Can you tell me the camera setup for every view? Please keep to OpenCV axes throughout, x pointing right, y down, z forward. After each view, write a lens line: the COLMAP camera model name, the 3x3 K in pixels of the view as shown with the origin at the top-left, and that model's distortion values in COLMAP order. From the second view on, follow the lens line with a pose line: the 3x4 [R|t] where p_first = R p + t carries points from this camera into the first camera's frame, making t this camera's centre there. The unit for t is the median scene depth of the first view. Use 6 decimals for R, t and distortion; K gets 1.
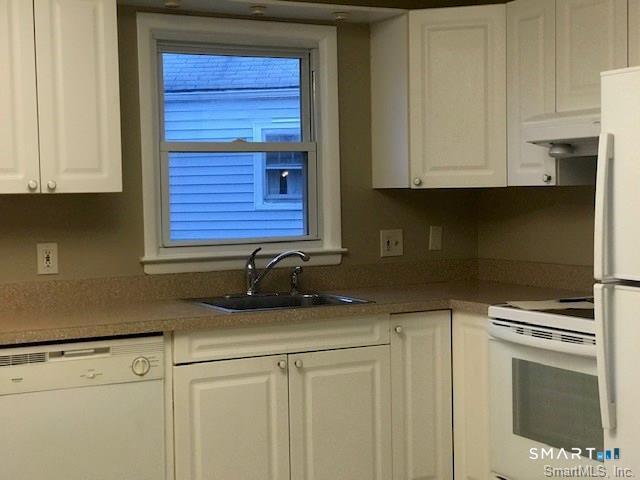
lens RADIAL K [[1048.5, 0, 323.6], [0, 1048.5, 242.1], [0, 0, 1]] dist [0.056376, 0.000000]
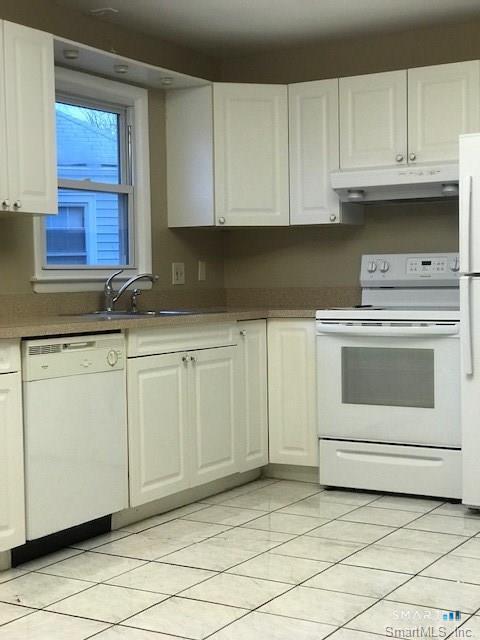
lens RADIAL K [[1048.5, 0, 240.5], [0, 1048.5, 322.8], [0, 0, 1]] dist [0.056376, 0.000000]
pose [[0.858265, -0.019925, 0.512820, -0.582148], [0.028801, 0.999541, -0.009367, 0.083124], [-0.512398, 0.022809, 0.858445, -0.082713]]
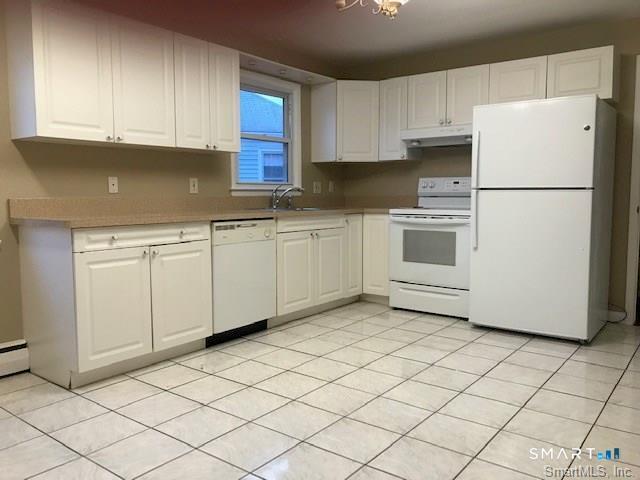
lens RADIAL K [[529.8, 0, 315.4], [0, 529.8, 234.4], [0, 0, 1]] dist [0.061638, -0.050971]
pose [[0.914403, -0.017624, 0.404422, -0.458912], [0.007904, 0.999639, 0.025691, 0.083359], [-0.404728, -0.020295, 0.914212, -0.016354]]
